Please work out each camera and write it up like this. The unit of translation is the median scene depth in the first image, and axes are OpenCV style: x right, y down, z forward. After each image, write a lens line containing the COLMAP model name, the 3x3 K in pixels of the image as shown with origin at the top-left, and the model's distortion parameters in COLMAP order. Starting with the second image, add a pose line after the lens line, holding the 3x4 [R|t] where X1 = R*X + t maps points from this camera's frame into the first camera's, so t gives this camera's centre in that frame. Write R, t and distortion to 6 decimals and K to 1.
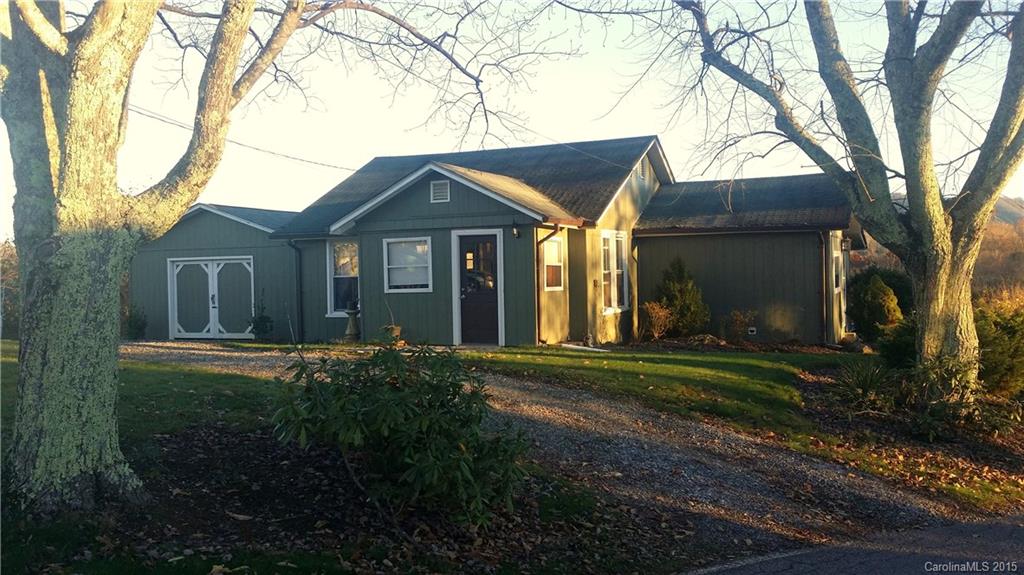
lens RADIAL K [[916.4, 0, 517.3], [0, 916.4, 287.6], [0, 0, 1]] dist [0.051970, -0.073588]
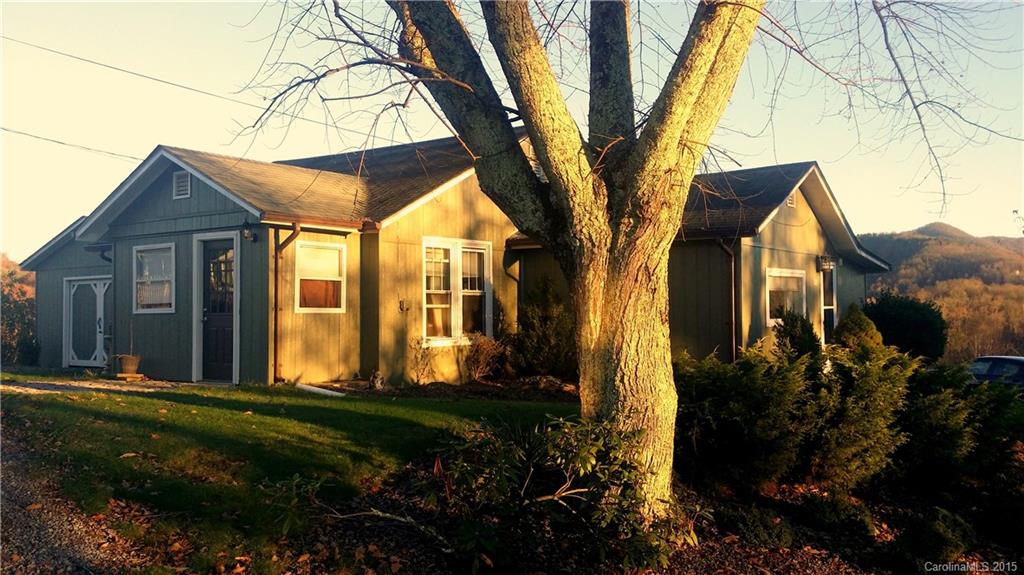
lens RADIAL K [[916.4, 0, 543.9], [0, 916.4, 282.9], [0, 0, 1]] dist [0.051970, -0.073588]
pose [[0.981332, 0.006484, -0.192214, 0.360691], [-0.015257, 0.998906, -0.044201, 0.009215], [0.191717, 0.046308, 0.980357, 0.279741]]
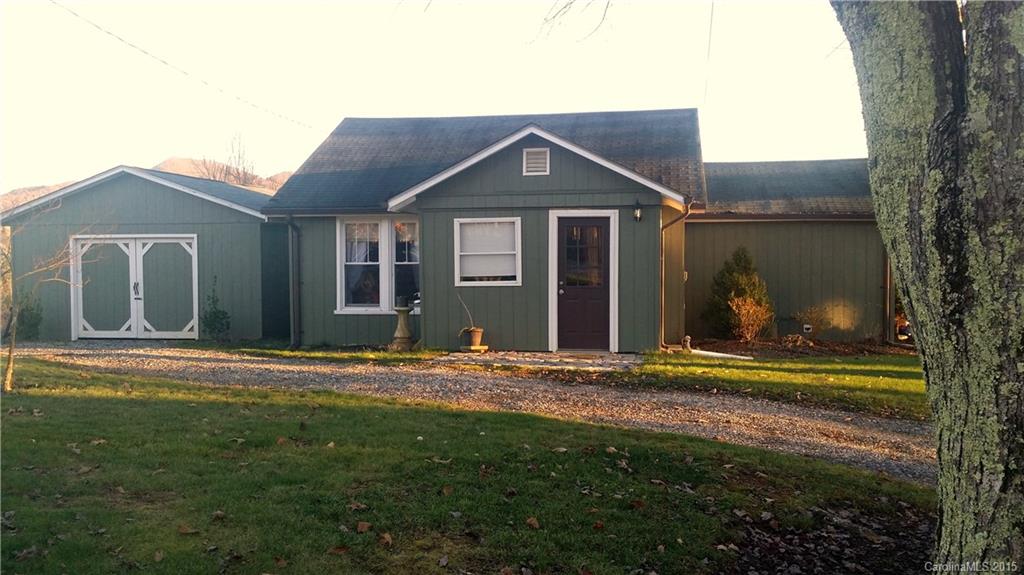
lens RADIAL K [[916.4, 0, 513.1], [0, 916.4, 287.7], [0, 0, 1]] dist [0.051970, -0.073588]
pose [[0.968164, 0.005892, 0.250246, -0.295921], [-0.010757, 0.999779, 0.018076, -0.007808], [-0.250084, -0.020192, 0.968014, 0.212794]]
